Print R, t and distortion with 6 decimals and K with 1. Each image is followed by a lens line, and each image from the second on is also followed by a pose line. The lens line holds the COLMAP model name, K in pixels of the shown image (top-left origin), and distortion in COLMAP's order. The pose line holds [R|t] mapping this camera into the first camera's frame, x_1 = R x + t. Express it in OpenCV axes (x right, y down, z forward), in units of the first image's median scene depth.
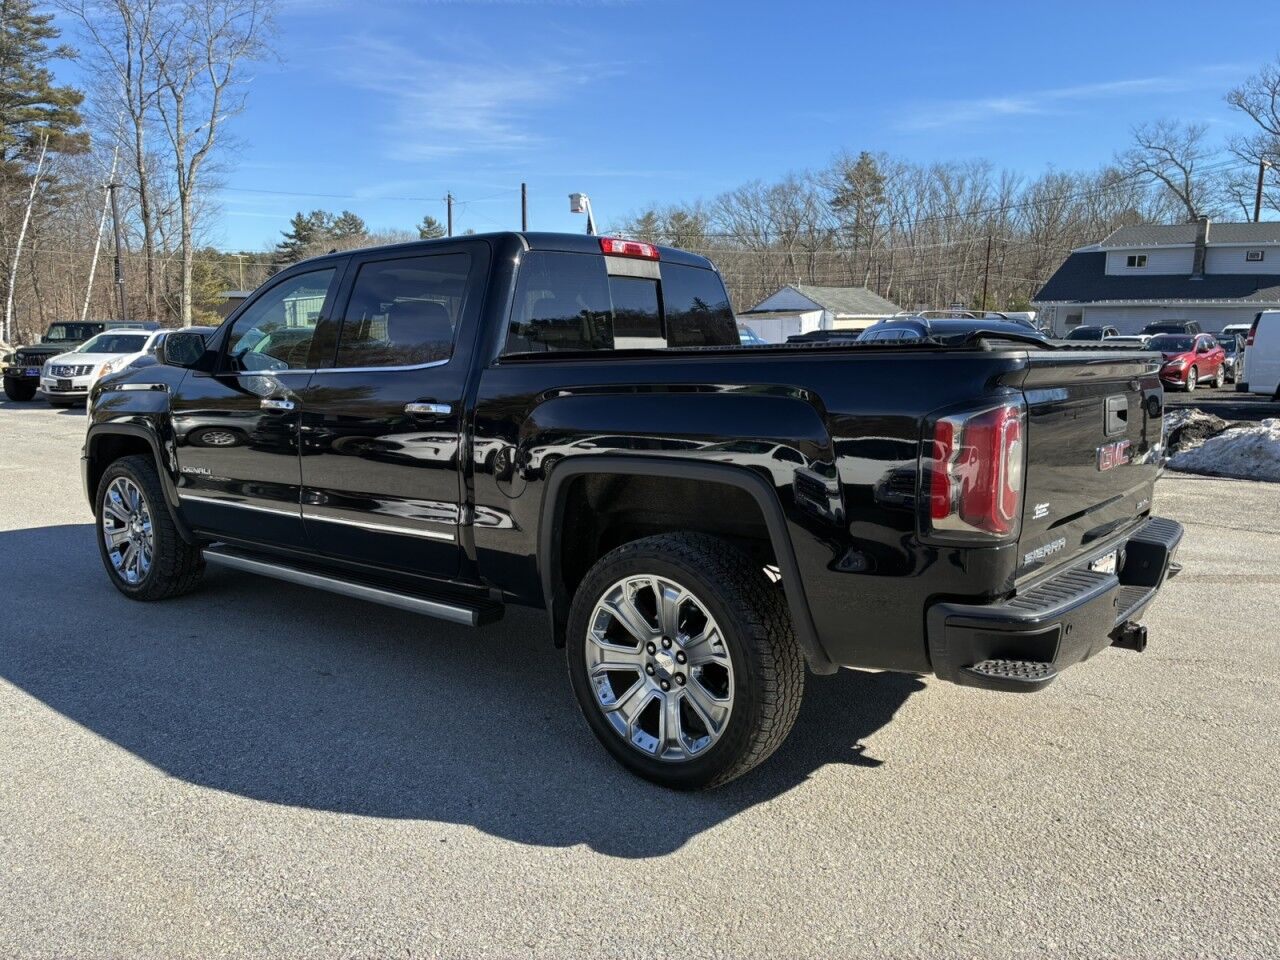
lens RADIAL K [[959.1, 0, 640.0], [0, 959.1, 480.0], [0, 0, 1]] dist [0.069721, -0.089633]
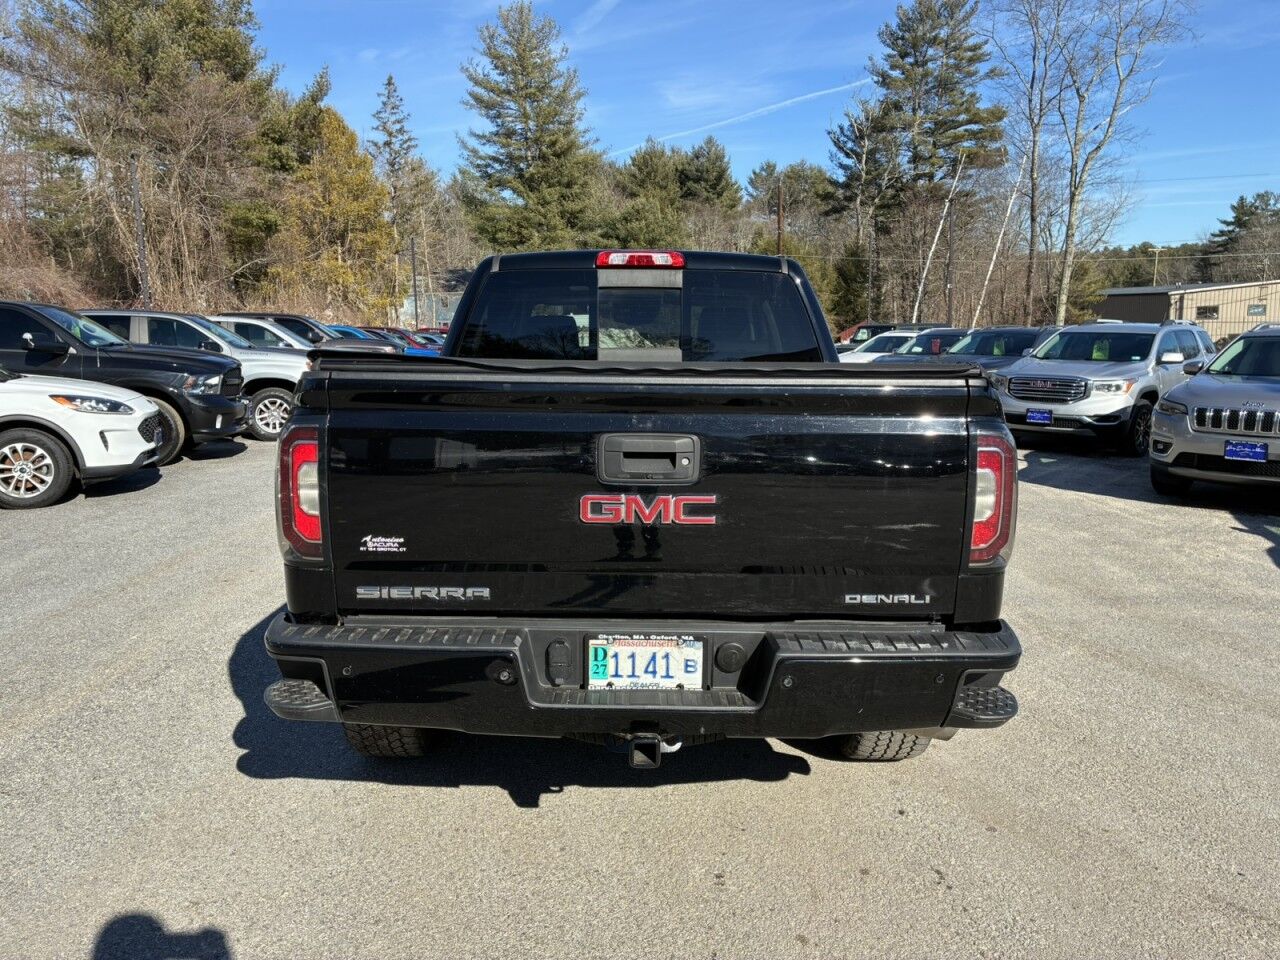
lens RADIAL K [[962.3, 0, 642.6], [0, 962.3, 477.1], [0, 0, 1]] dist [0.061195, -0.056996]
pose [[0.642271, 0.110906, -0.758411, 0.043013], [-0.111949, 0.992439, 0.050324, -0.003603], [0.758258, 0.052581, 0.649831, 0.019657]]
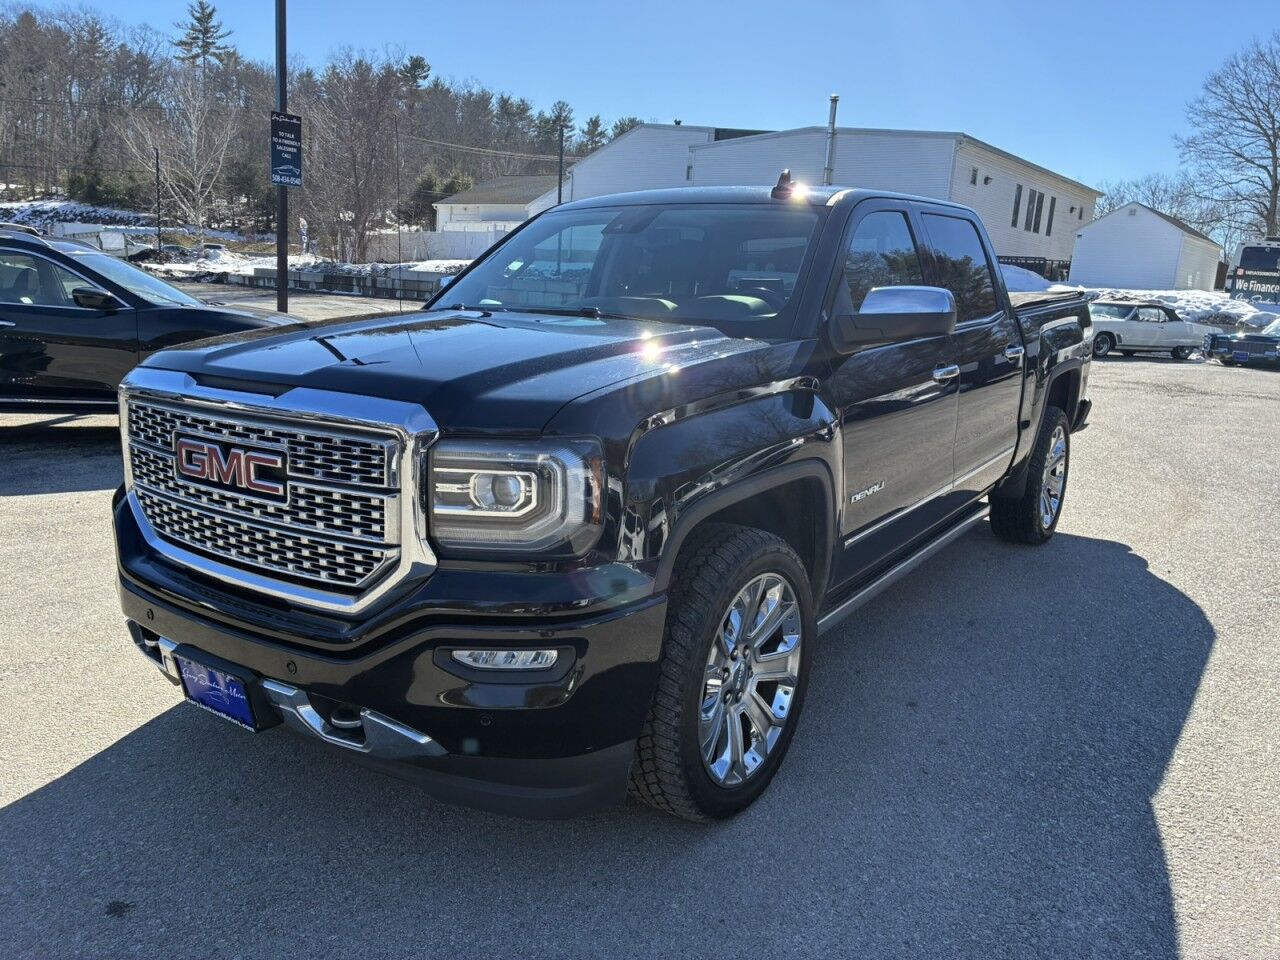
lens RADIAL K [[962.8, 0, 633.2], [0, 962.8, 477.4], [0, 0, 1]] dist [0.070170, -0.090448]
pose [[-0.058752, -0.206047, 0.976777, -0.069555], [0.115198, 0.970531, 0.211658, -0.011491], [-0.991604, 0.124958, -0.033284, 0.074374]]
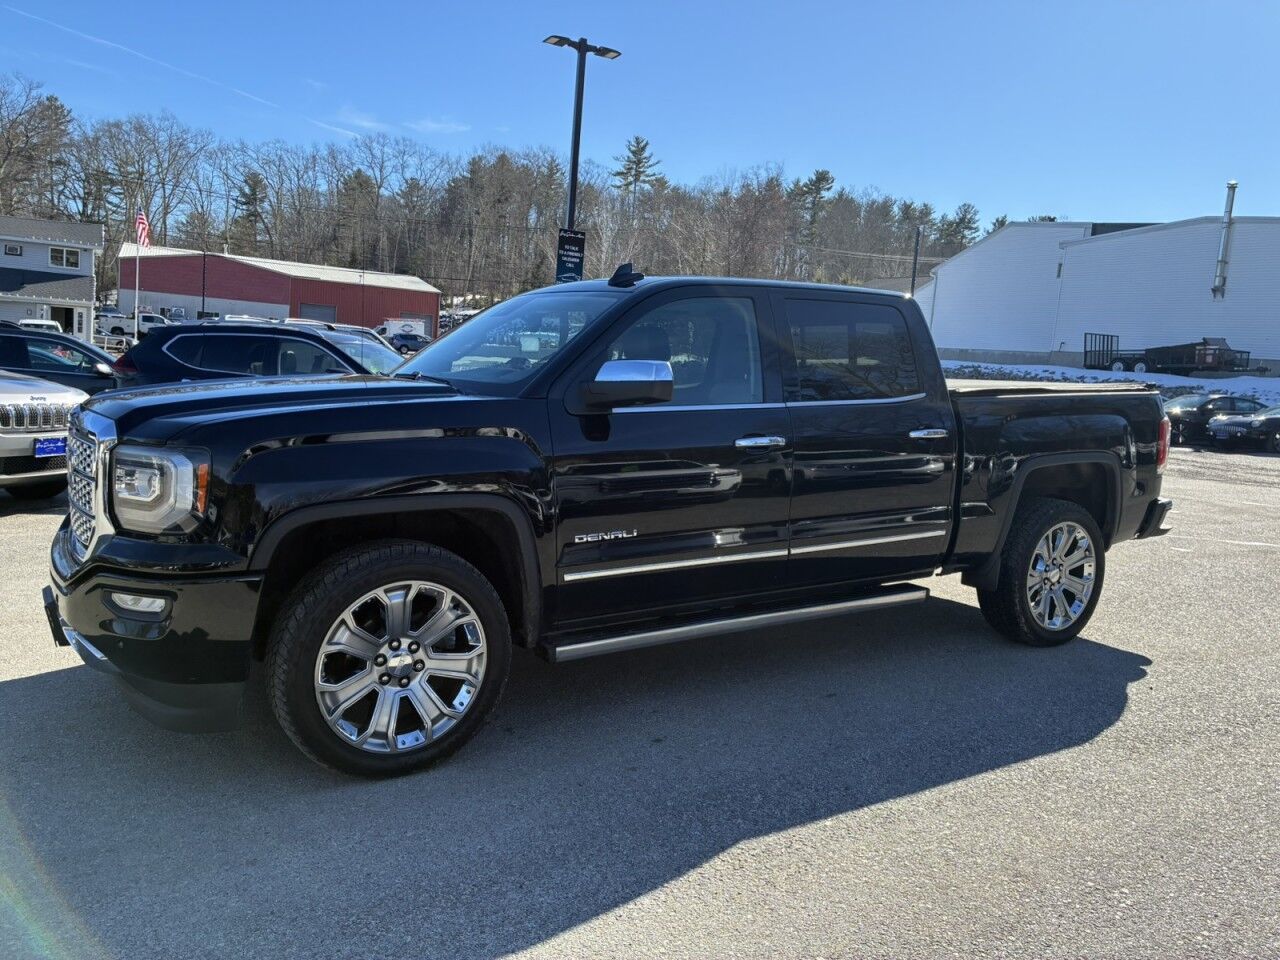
lens RADIAL K [[959.1, 0, 640.0], [0, 959.1, 480.0], [0, 0, 1]] dist [0.069721, -0.089633]
pose [[0.327662, -0.101893, 0.939284, -0.072861], [0.092777, 0.992833, 0.075338, -0.006871], [-0.940229, 0.062459, 0.334767, 0.044952]]
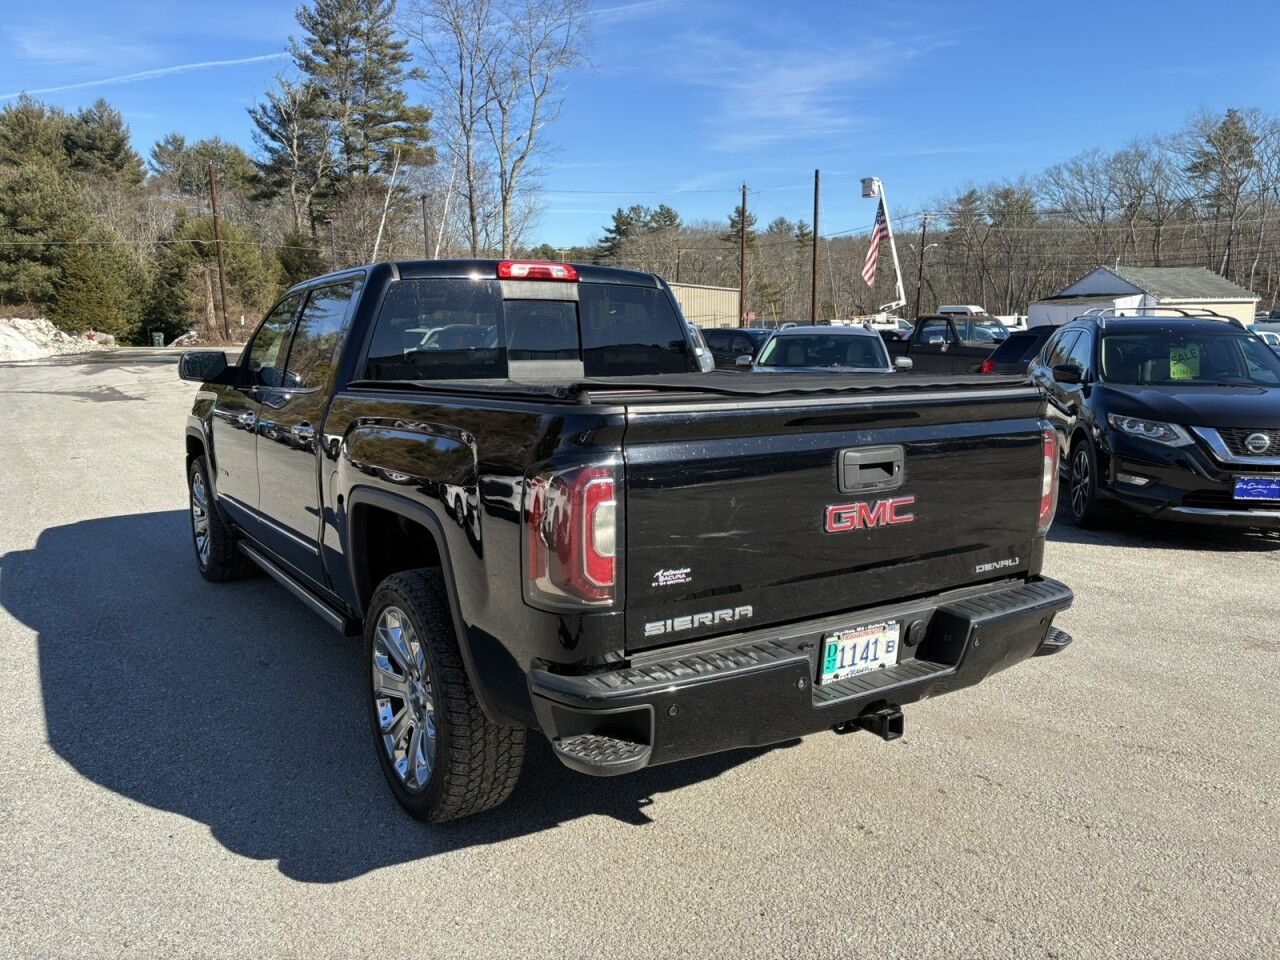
lens RADIAL K [[965.3, 0, 640.0], [0, 965.3, 480.0], [0, 0, 1]] dist [0.051539, -0.053626]
pose [[0.951385, 0.043682, -0.304892, 0.022358], [-0.040136, 0.999034, 0.017892, -0.002545], [0.305379, -0.004786, 0.952219, 0.004047]]
